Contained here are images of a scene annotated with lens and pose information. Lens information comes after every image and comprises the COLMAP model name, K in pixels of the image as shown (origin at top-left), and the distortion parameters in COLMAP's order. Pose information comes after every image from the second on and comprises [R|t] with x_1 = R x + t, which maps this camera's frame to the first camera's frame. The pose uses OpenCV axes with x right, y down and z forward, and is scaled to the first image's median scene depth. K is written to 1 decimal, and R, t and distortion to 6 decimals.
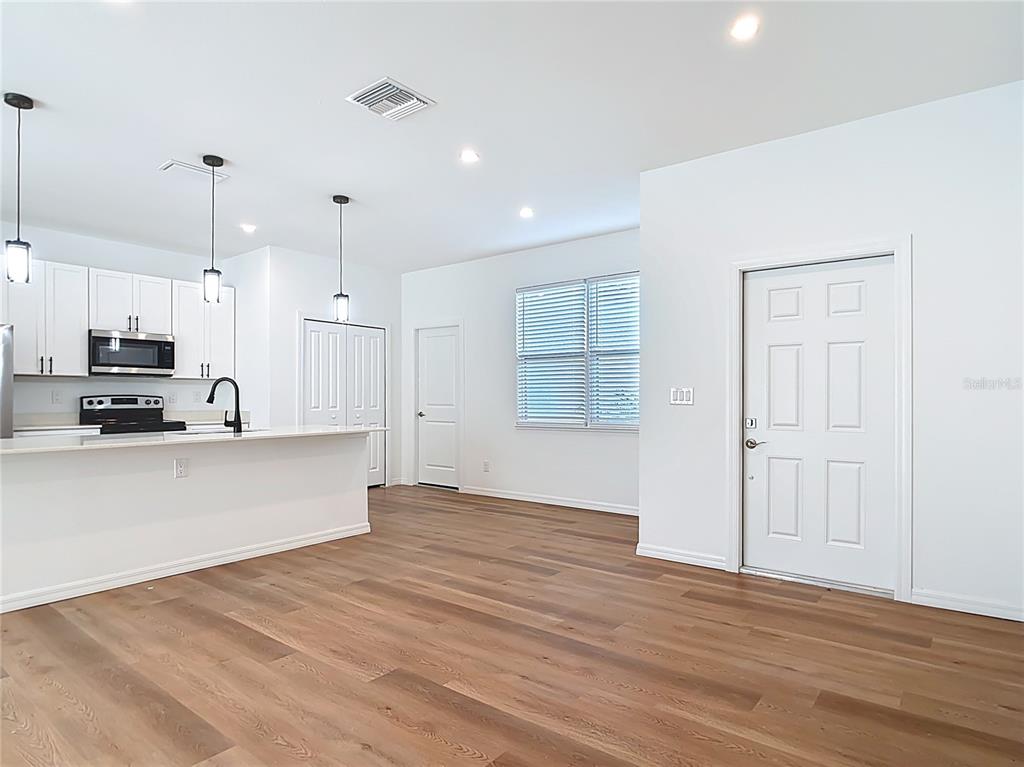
lens RADIAL K [[596.1, 0, 516.6], [0, 596.1, 398.4], [0, 0, 1]] dist [-0.020452, 0.001336]
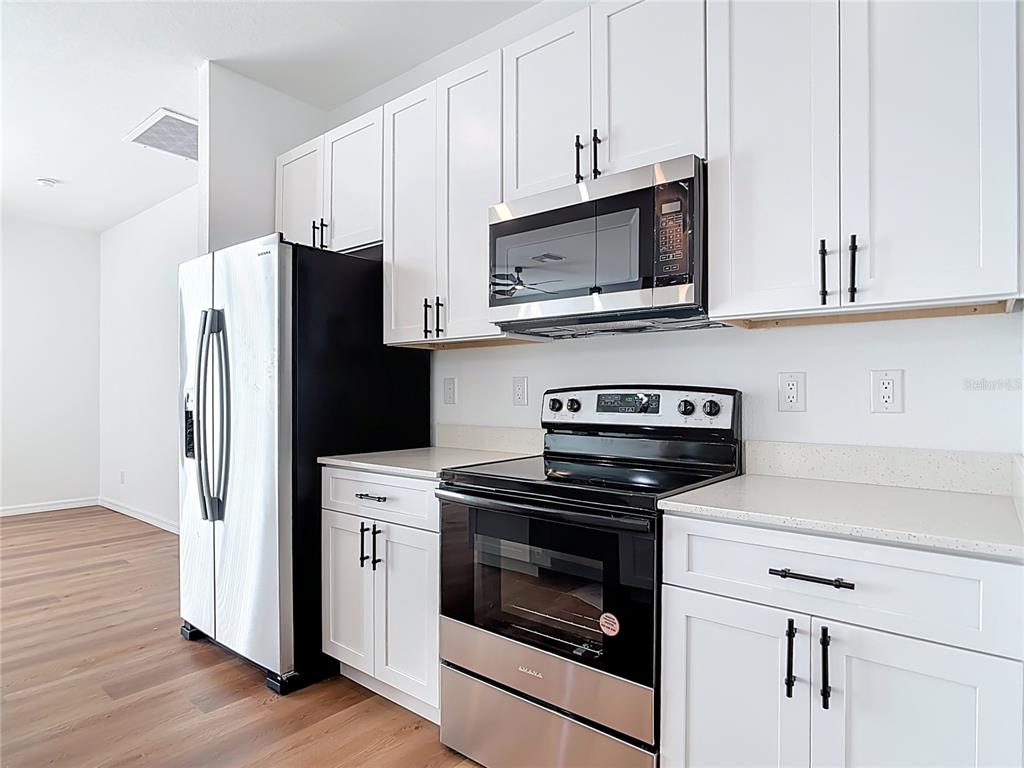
lens RADIAL K [[605.9, 0, 512.0], [0, 605.9, 384.0], [0, 0, 1]] dist [0.039697, 0.000098]
pose [[-0.046904, -0.016812, -0.998758, -0.375178], [-0.007821, 0.999834, -0.016463, -0.000221], [0.998869, 0.007039, -0.047028, 1.138038]]
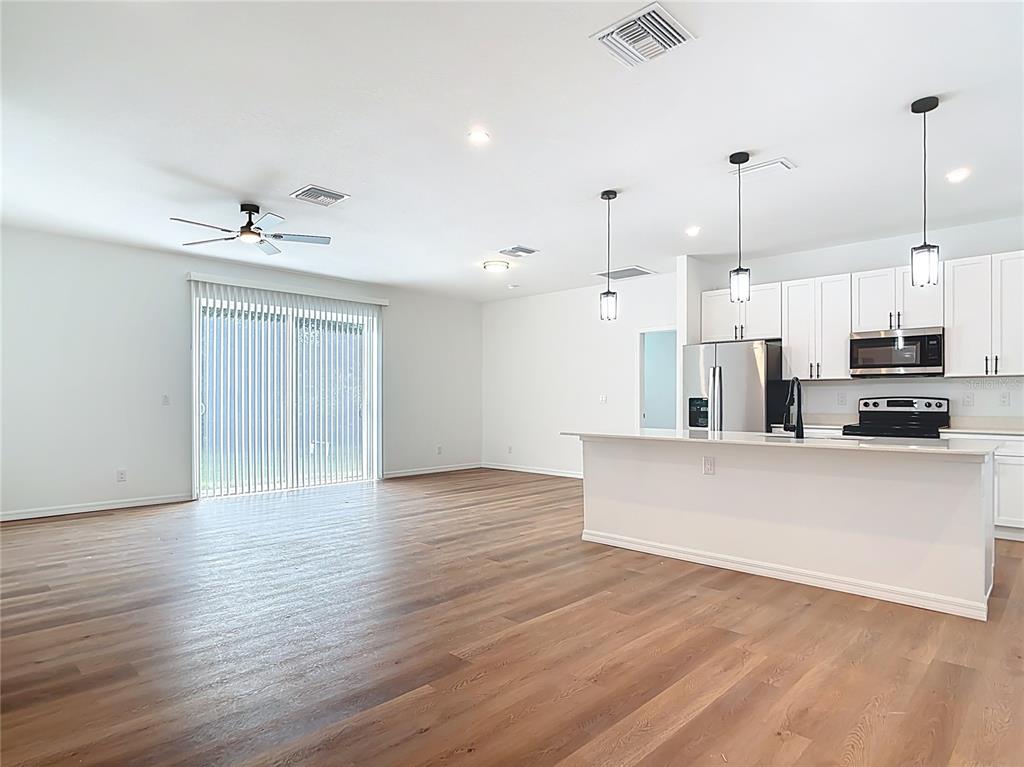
lens RADIAL K [[596.1, 0, 516.6], [0, 596.1, 398.4], [0, 0, 1]] dist [-0.020452, 0.001336]
pose [[-0.108107, -0.001017, -0.994139, 0.403396], [-0.004439, 0.999990, -0.000541, -0.000117], [0.994129, 0.004355, -0.108110, 0.590600]]
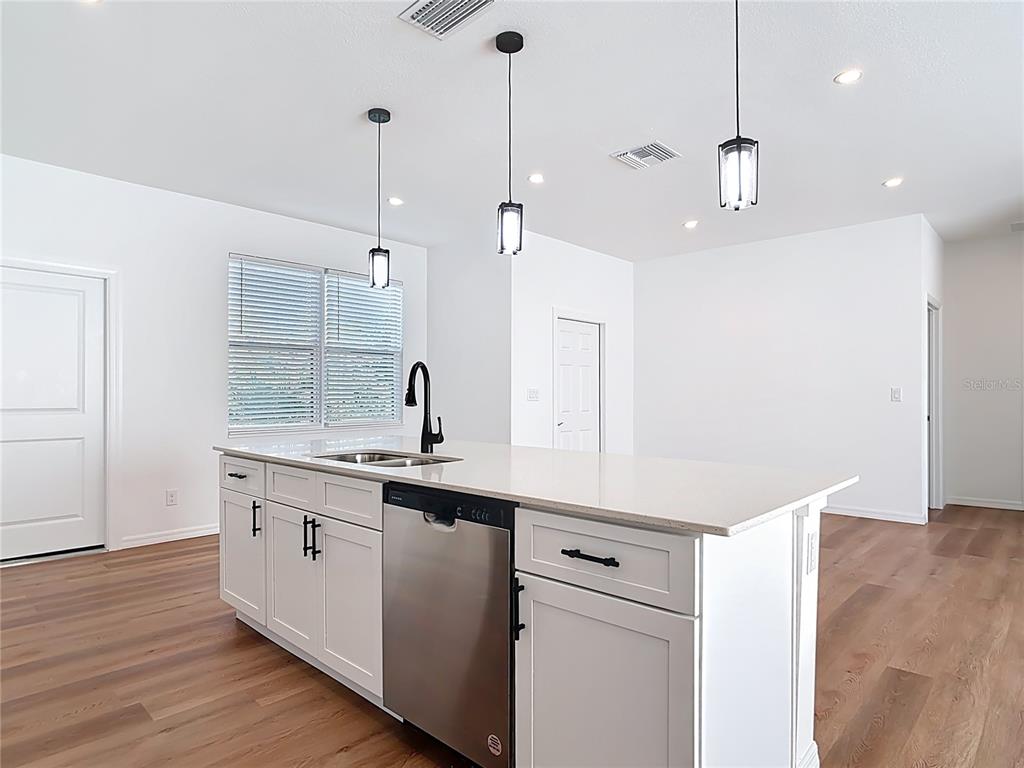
lens RADIAL K [[596.1, 0, 516.6], [0, 596.1, 398.9], [0, 0, 1]] dist [-0.020452, 0.001336]
pose [[0.099787, -0.002775, 0.995005, -0.953590], [0.003588, 0.999991, 0.002429, 0.001841], [-0.995002, 0.003328, 0.099796, 0.740161]]
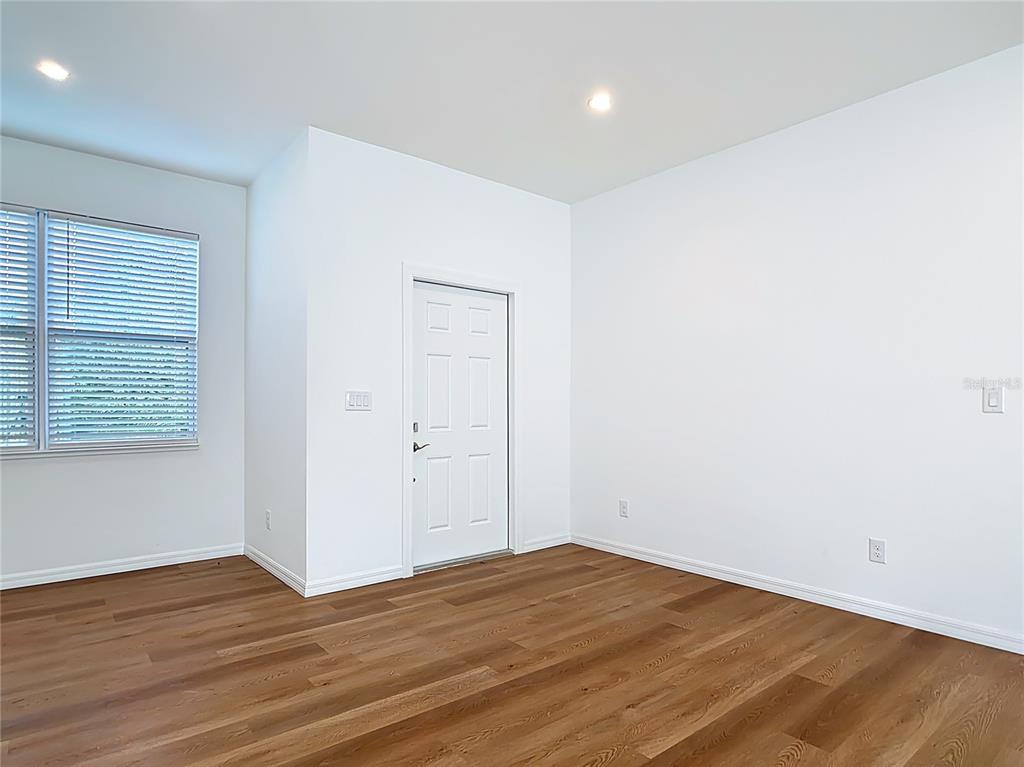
lens RADIAL K [[596.1, 0, 516.6], [0, 596.1, 398.4], [0, 0, 1]] dist [-0.020452, 0.001336]
pose [[0.222979, 0.005141, 0.974810, -0.447301], [0.001500, 0.999983, -0.005617, -0.001859], [-0.974822, 0.002715, 0.222967, 0.466717]]
